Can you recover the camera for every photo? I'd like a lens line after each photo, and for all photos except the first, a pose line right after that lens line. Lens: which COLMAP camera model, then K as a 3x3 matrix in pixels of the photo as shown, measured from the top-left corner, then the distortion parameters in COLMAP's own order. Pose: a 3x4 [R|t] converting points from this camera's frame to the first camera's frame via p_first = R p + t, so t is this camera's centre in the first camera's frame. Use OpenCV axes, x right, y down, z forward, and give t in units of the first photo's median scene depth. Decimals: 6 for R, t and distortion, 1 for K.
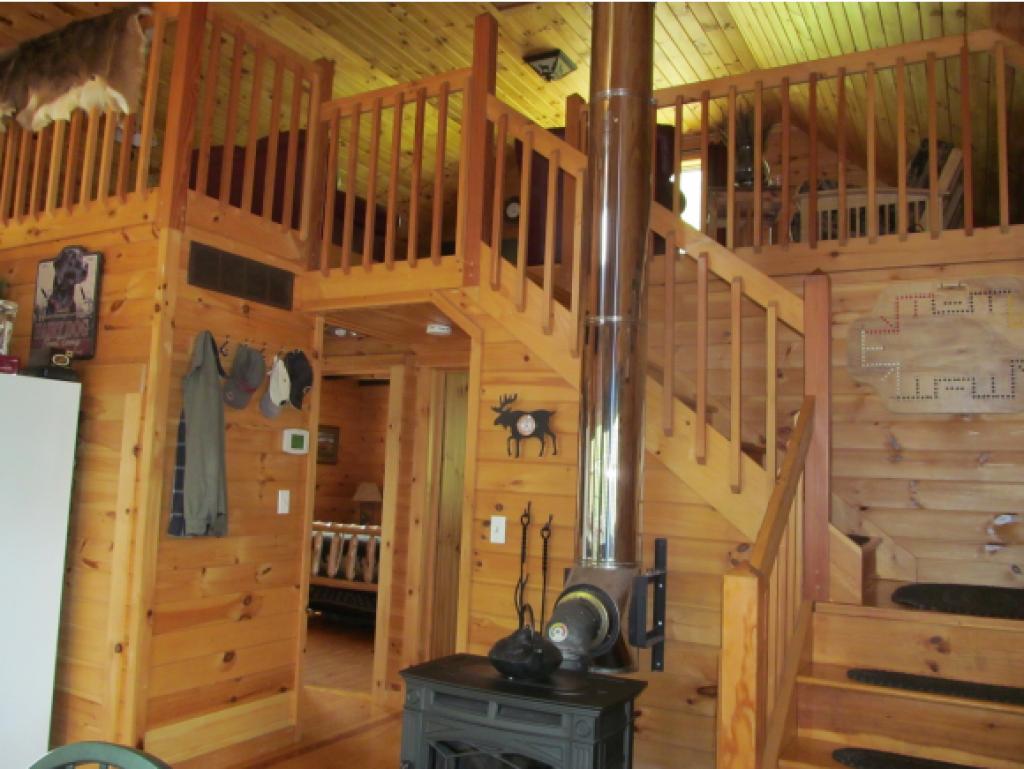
lens RADIAL K [[846.0, 0, 486.3], [0, 846.0, 380.9], [0, 0, 1]] dist [-0.060443, 0.024444]
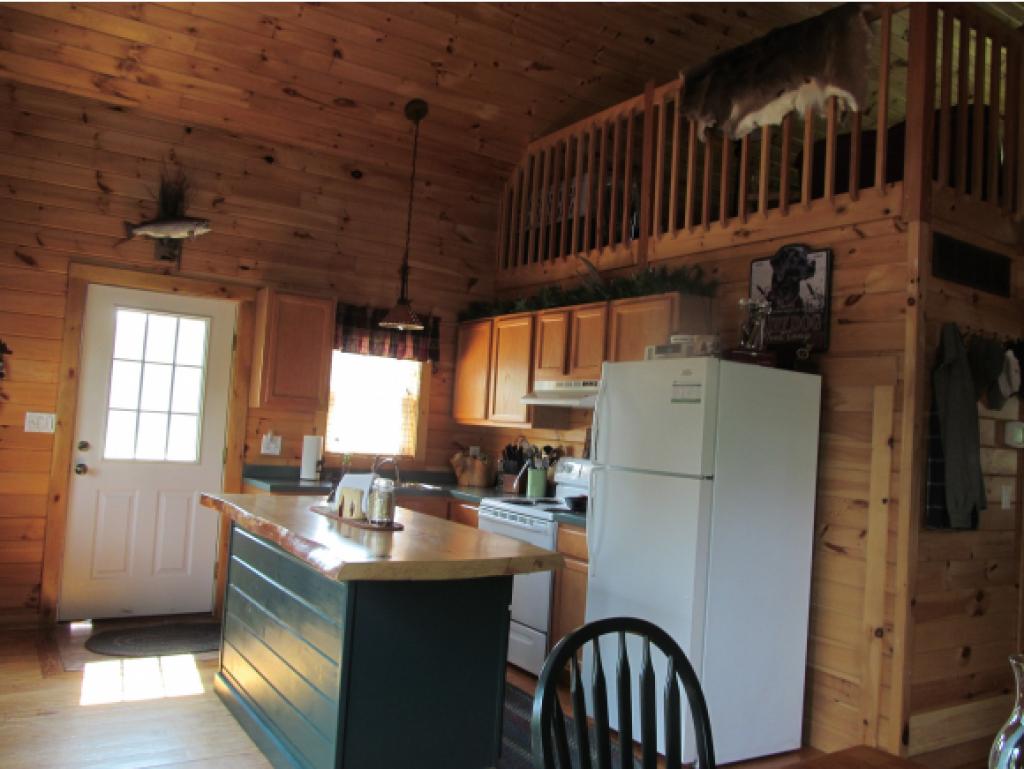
lens RADIAL K [[846.0, 0, 507.0], [0, 846.0, 377.3], [0, 0, 1]] dist [-0.060443, 0.024444]
pose [[0.881201, 0.000046, -0.472742, -0.332148], [0.011108, 0.999722, 0.020804, -0.021331], [0.472611, -0.023584, 0.880956, -0.112862]]
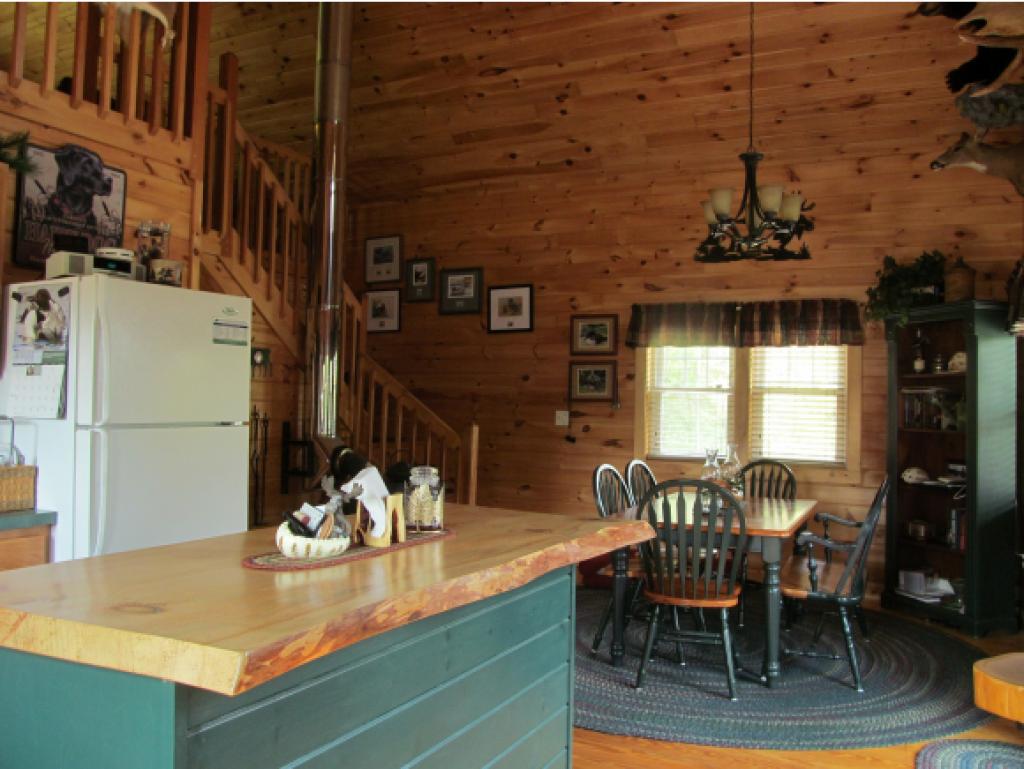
lens RADIAL K [[846.0, 0, 512.8], [0, 846.0, 380.9], [0, 0, 1]] dist [-0.060443, 0.024444]
pose [[-0.048241, -0.013009, 0.998751, -1.504754], [-0.129762, 0.991523, 0.006647, 0.023644], [-0.990371, -0.129279, -0.049520, 0.582183]]
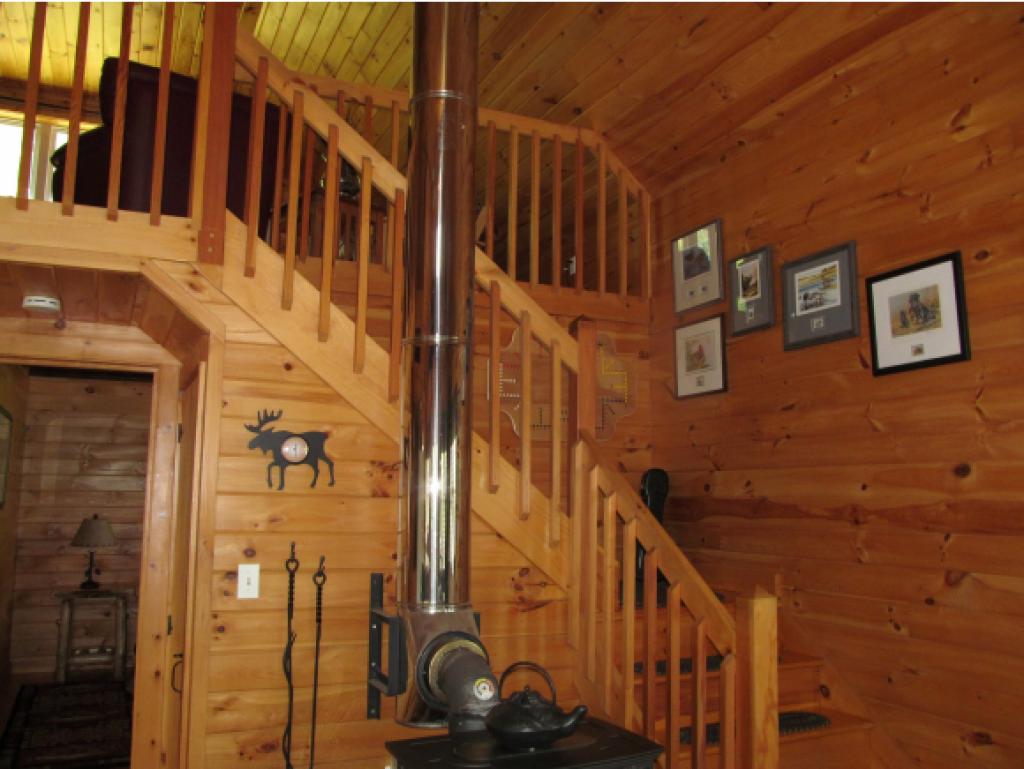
lens RADIAL K [[846.0, 0, 504.4], [0, 846.0, 375.1], [0, 0, 1]] dist [-0.060443, 0.024444]
pose [[0.578474, 0.075789, 0.812172, -0.487902], [-0.072691, 0.996503, -0.041216, -0.000421], [-0.812455, -0.035196, 0.581960, 0.350436]]
